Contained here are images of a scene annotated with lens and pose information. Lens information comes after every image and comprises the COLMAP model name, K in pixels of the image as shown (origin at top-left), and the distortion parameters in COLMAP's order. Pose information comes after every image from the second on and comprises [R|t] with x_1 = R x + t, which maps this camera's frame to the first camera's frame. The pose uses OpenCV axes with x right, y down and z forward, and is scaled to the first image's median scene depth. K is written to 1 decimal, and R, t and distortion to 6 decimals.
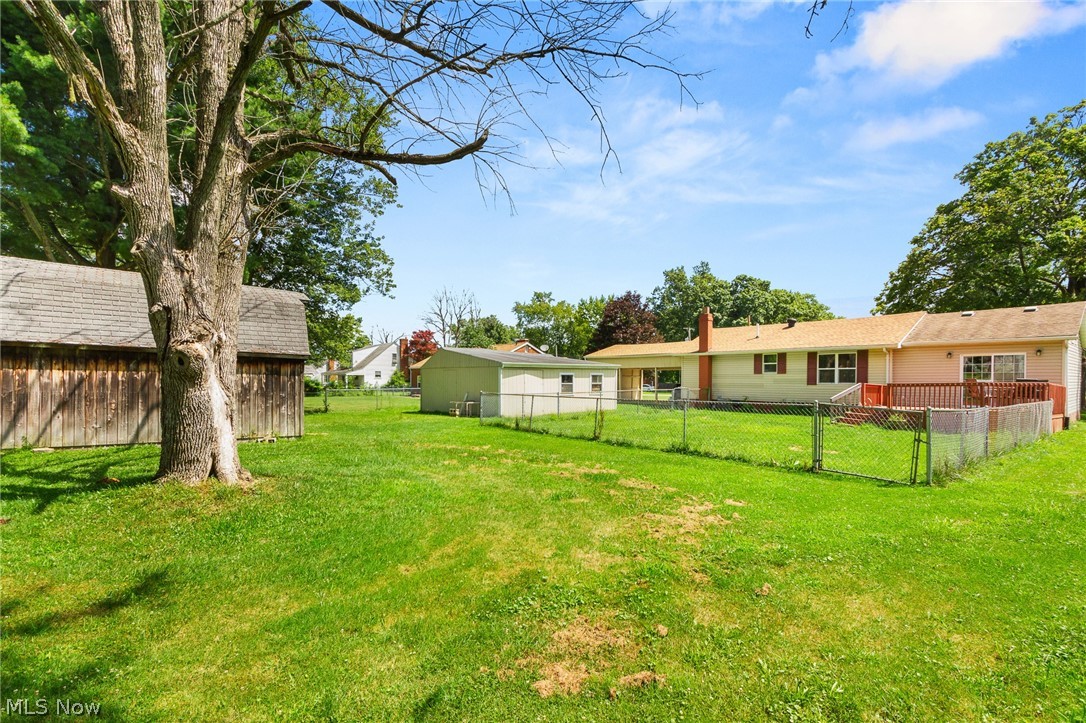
lens RADIAL K [[491.1, 0, 542.5], [0, 491.1, 379.7], [0, 0, 1]] dist [-0.001749, -0.000047]
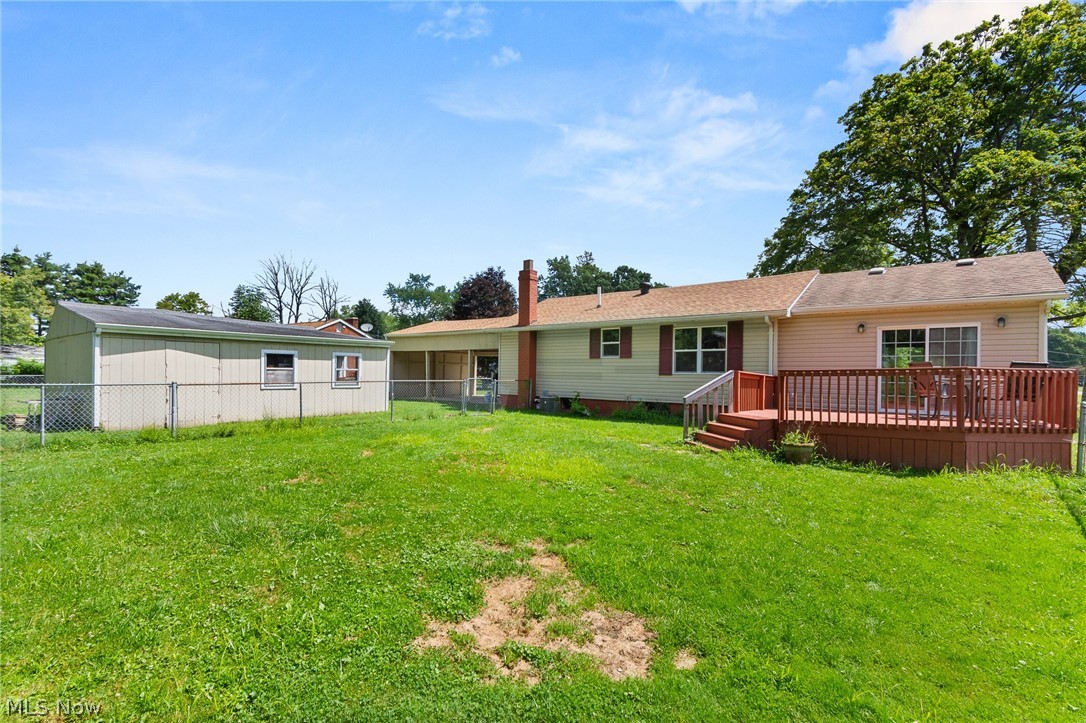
lens RADIAL K [[502.2, 0, 543.0], [0, 502.2, 361.5], [0, 0, 1]] dist [0.001639, -0.000140]
pose [[0.976740, 0.017711, 0.213694, 0.224004], [-0.013023, 0.999643, -0.023327, 0.009345], [-0.214031, 0.020002, 0.976622, 0.346855]]
